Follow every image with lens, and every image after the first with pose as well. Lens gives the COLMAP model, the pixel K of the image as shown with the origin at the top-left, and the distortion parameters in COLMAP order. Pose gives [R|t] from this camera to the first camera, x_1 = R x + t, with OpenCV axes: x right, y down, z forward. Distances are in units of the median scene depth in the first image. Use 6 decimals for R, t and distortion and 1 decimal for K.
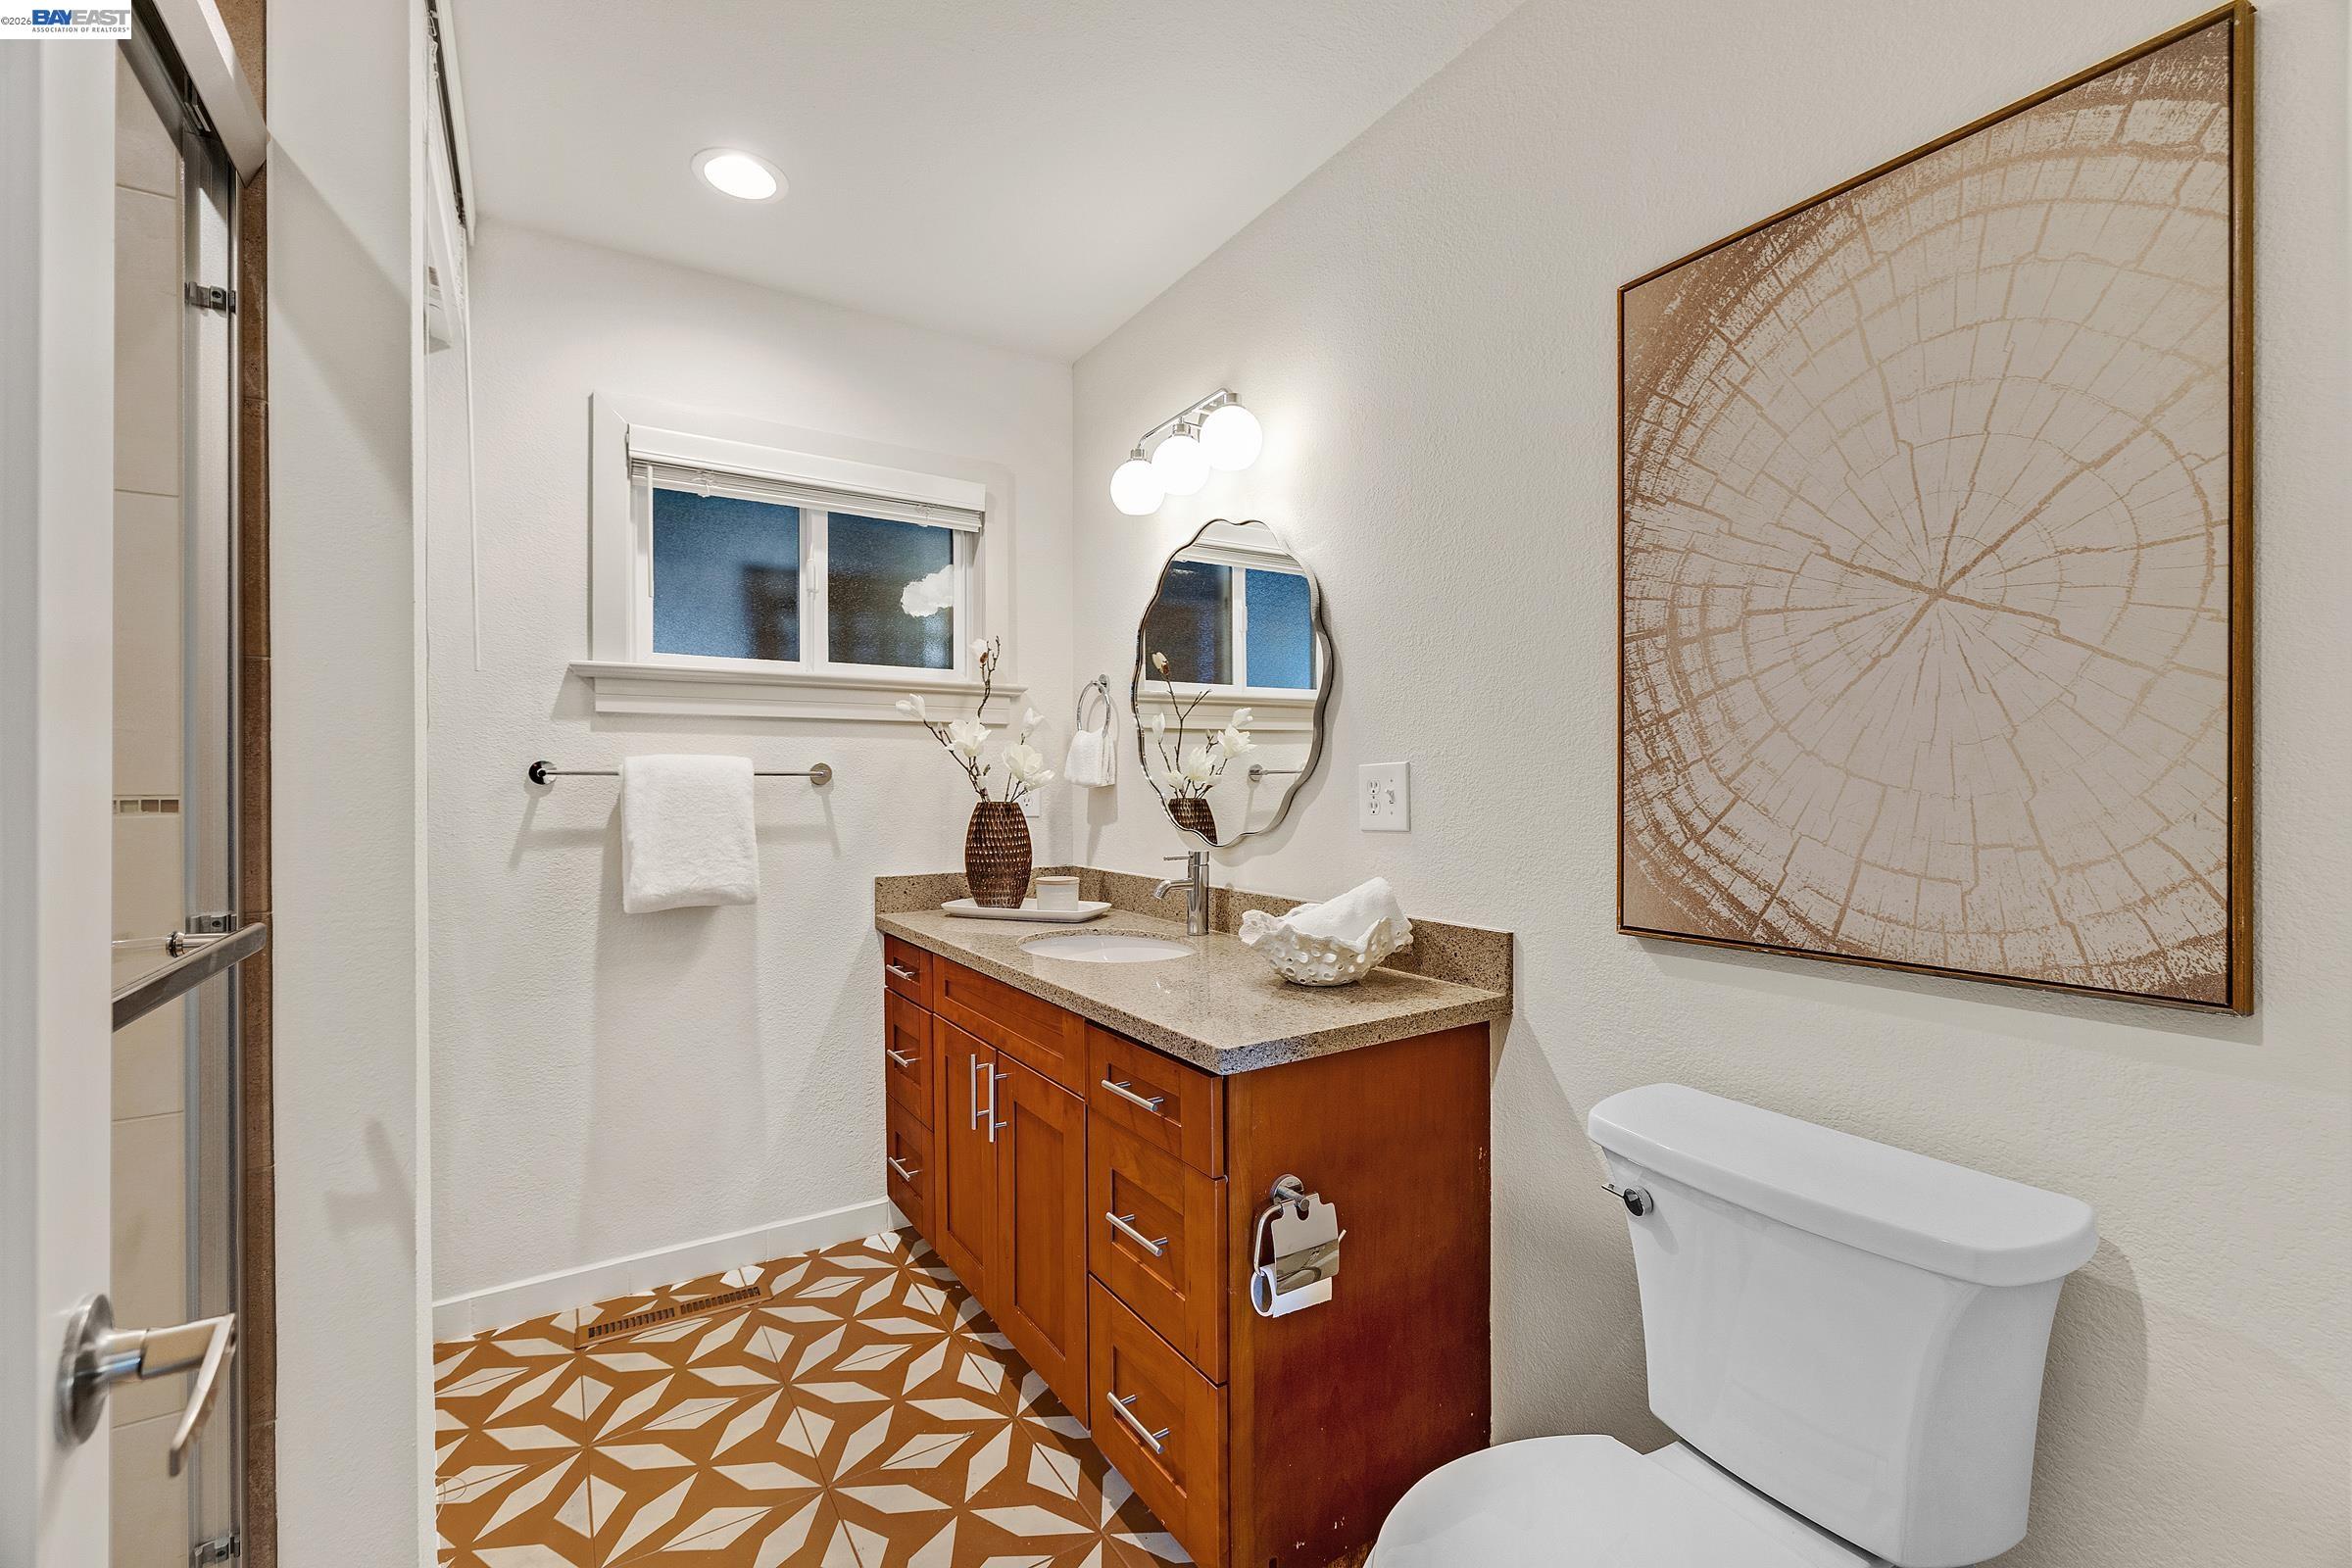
lens RADIAL K [[986.0, 0, 1172.0], [0, 986.0, 785.1], [0, 0, 1]] dist [-0.001393, 0.000326]
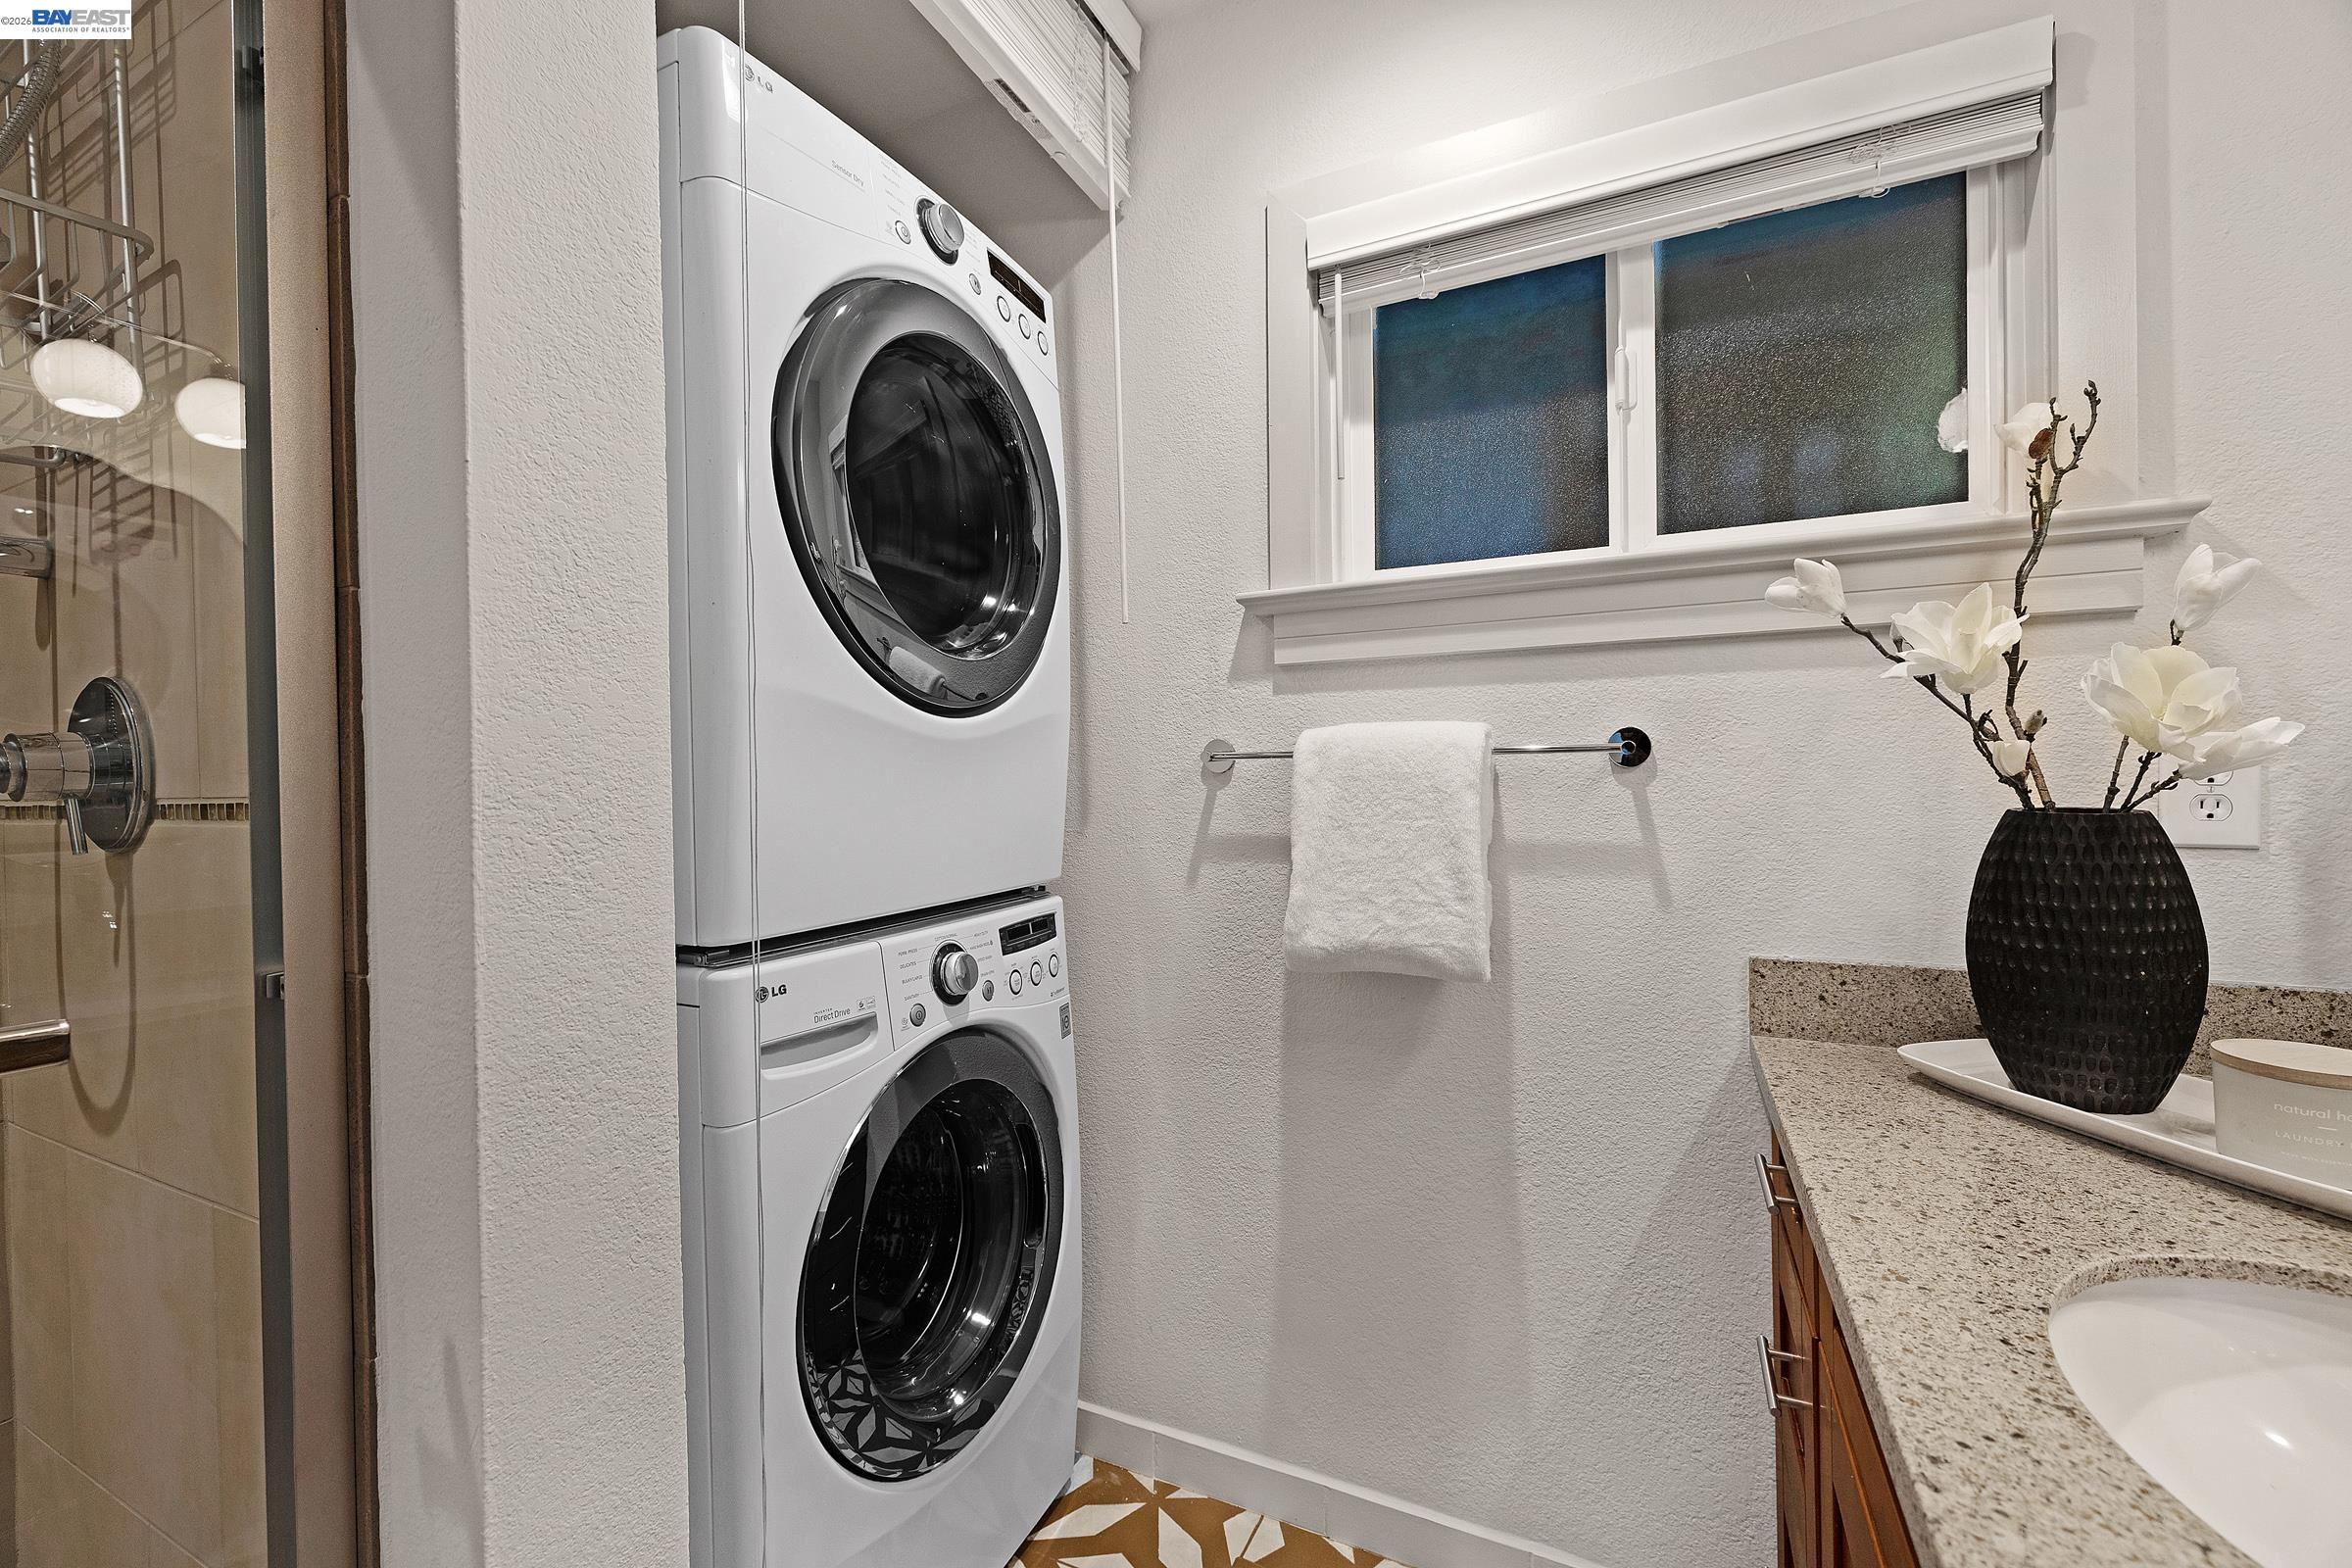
lens RADIAL K [[986.0, 0, 1170.2], [0, 986.0, 786.3], [0, 0, 1]] dist [-0.001393, 0.000326]
pose [[0.515024, 0.003810, -0.857167, -0.033612], [0.008487, 0.999918, 0.009544, 0.002157], [0.857134, -0.012191, 0.514950, 0.536253]]
